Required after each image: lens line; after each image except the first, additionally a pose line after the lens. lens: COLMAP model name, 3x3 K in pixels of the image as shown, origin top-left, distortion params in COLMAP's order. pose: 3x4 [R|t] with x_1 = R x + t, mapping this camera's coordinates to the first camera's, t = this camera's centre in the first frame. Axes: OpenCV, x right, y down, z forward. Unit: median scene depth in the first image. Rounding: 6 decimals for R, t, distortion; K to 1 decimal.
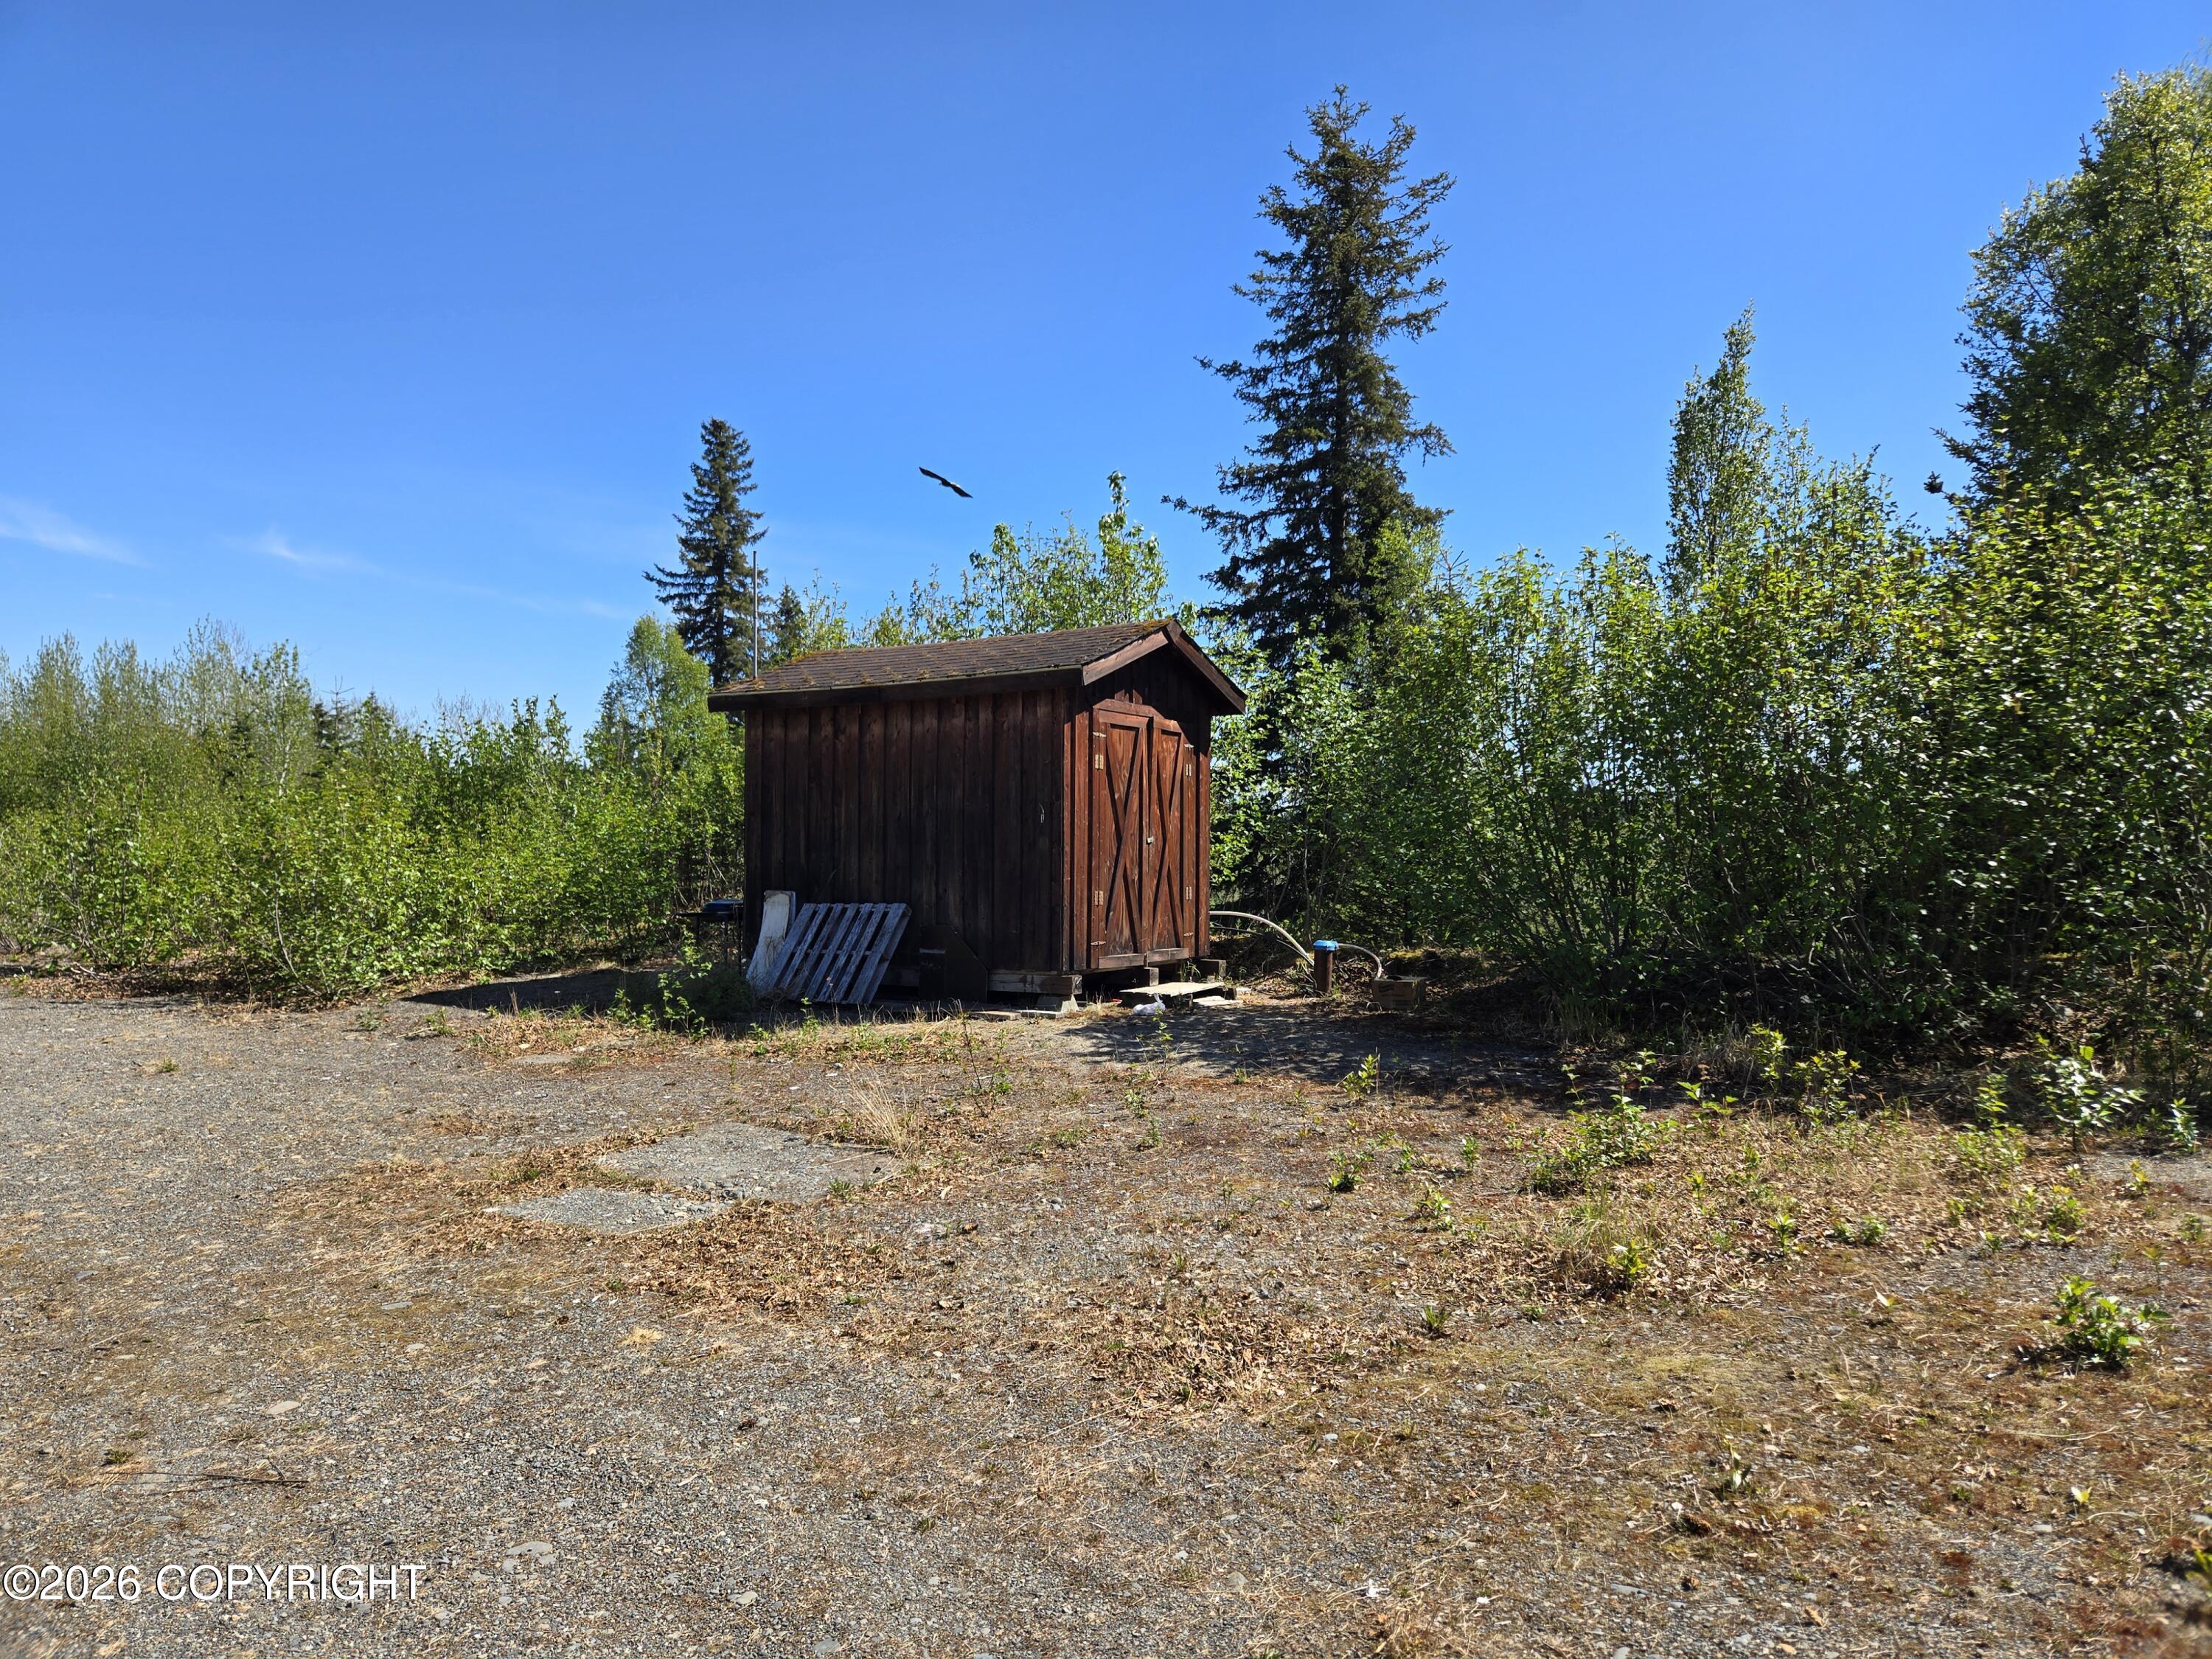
lens RADIAL K [[1471.4, 0, 1106.1], [0, 1471.4, 829.4], [0, 0, 1]] dist [0.028403, -0.006570]
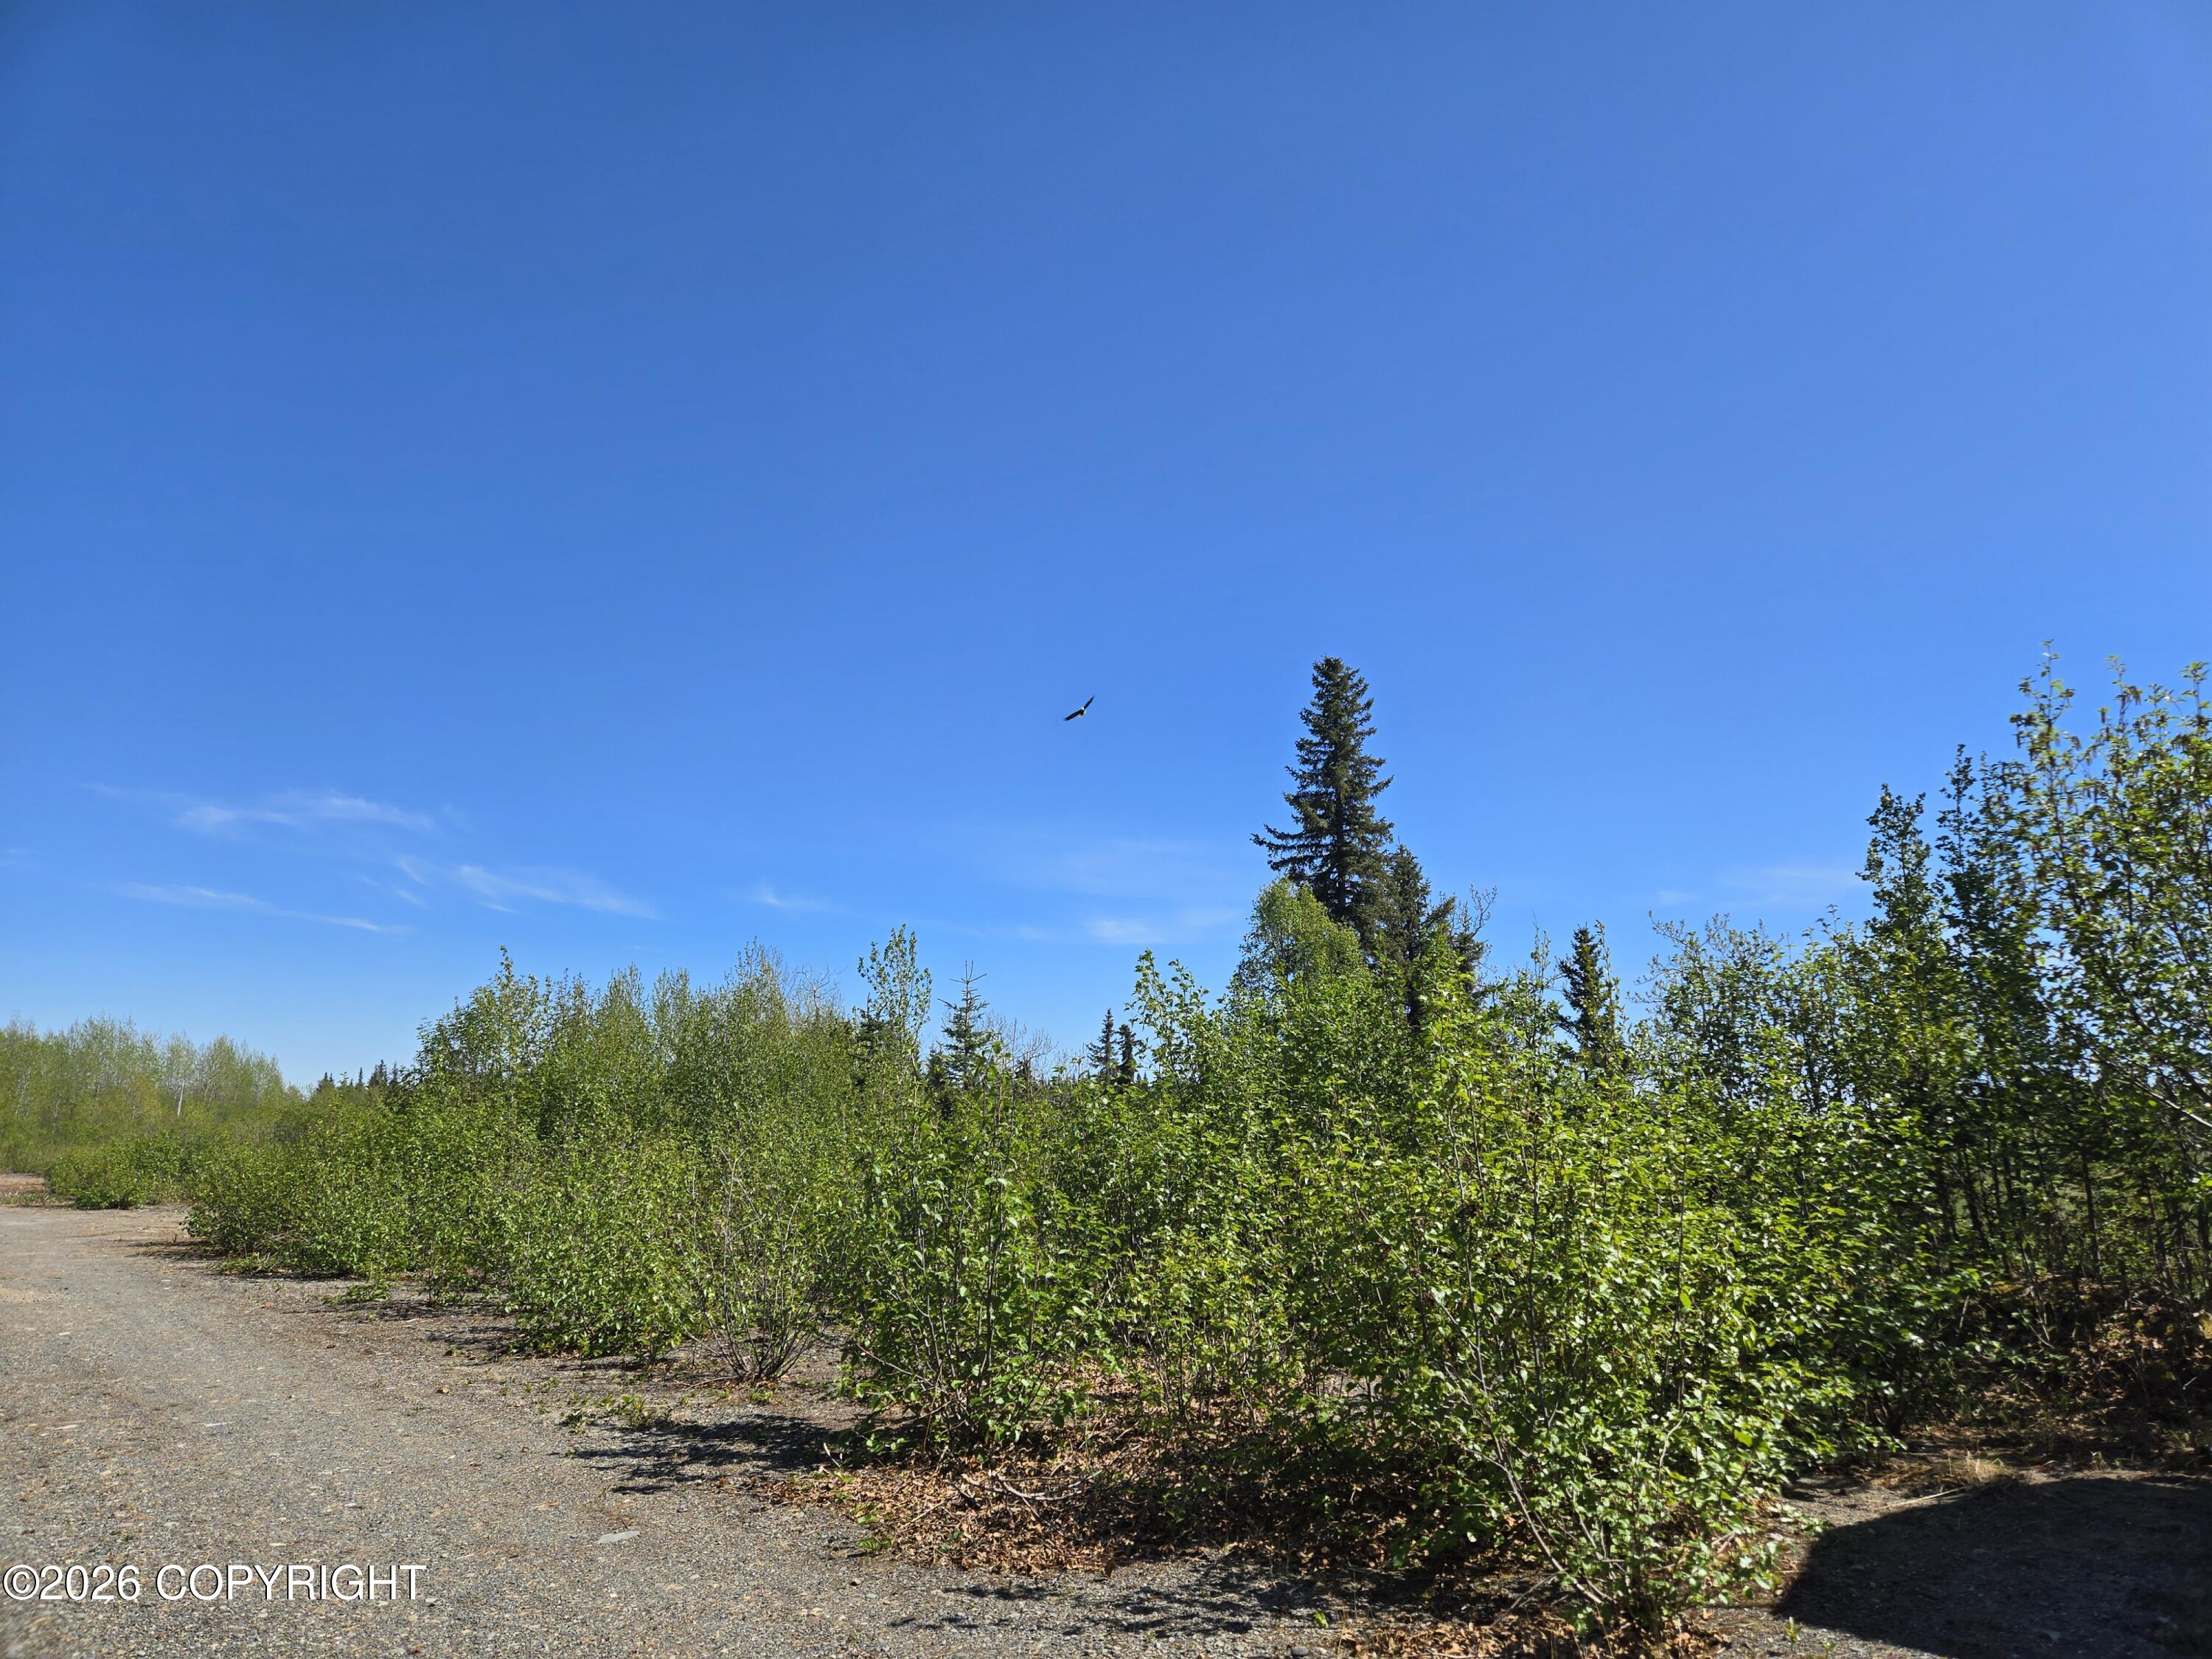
lens RADIAL K [[1471.4, 0, 1104.4], [0, 1471.4, 829.9], [0, 0, 1]] dist [0.028403, -0.006570]
pose [[0.960896, -0.073458, -0.266988, -0.165389], [0.016222, 0.977449, -0.210546, 0.002419], [0.276434, 0.197982, 0.940419, 0.164131]]
